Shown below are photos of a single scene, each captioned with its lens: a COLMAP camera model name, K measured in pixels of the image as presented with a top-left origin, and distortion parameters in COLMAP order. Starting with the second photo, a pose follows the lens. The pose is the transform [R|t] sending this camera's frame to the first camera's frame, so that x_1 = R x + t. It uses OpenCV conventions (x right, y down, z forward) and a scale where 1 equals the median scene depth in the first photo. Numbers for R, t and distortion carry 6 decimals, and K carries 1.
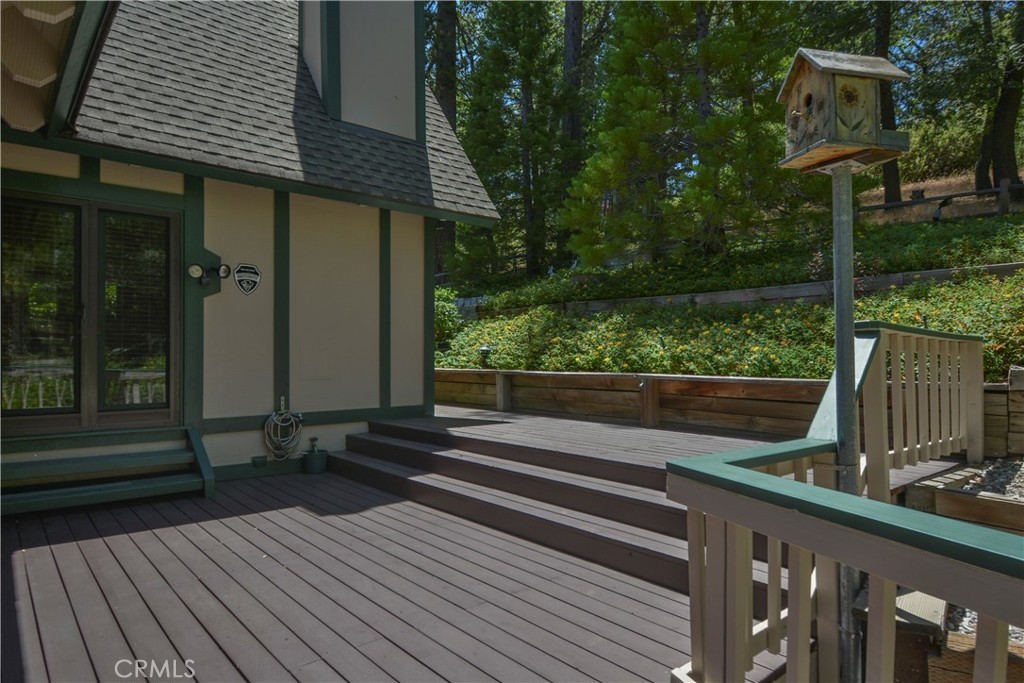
lens RADIAL K [[597.9, 0, 508.6], [0, 597.9, 346.6], [0, 0, 1]] dist [0.013755, -0.018868]
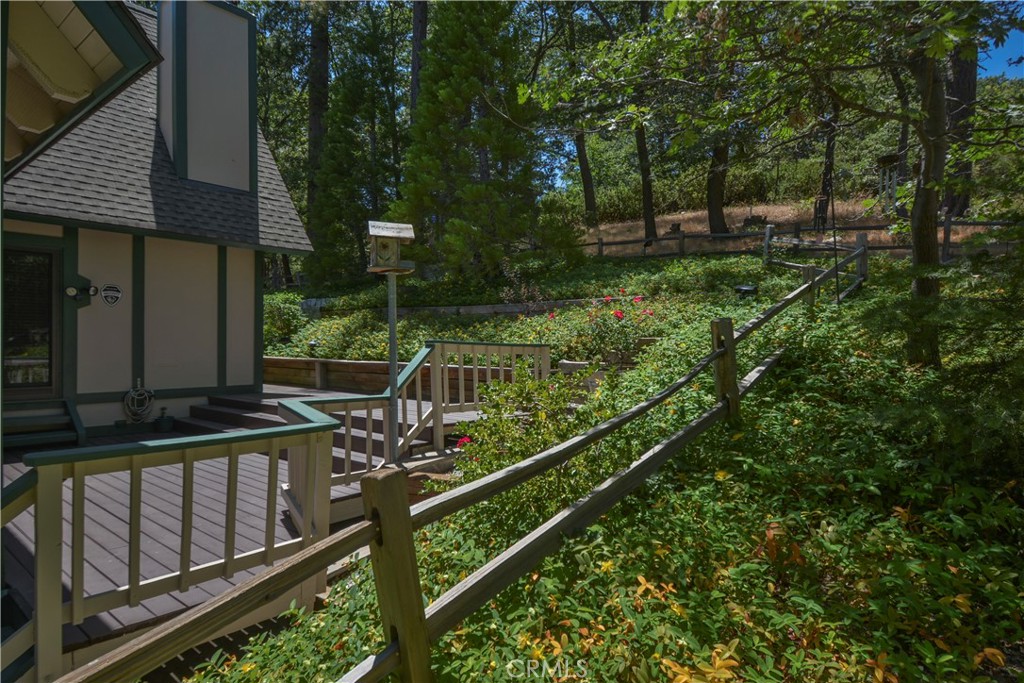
lens RADIAL K [[597.9, 0, 518.7], [0, 597.9, 339.2], [0, 0, 1]] dist [0.013755, -0.018868]
pose [[0.986866, 0.010355, 0.161208, 0.256083], [-0.012279, 0.999865, 0.010946, -0.031853], [-0.161073, -0.012782, 0.986860, -0.496359]]
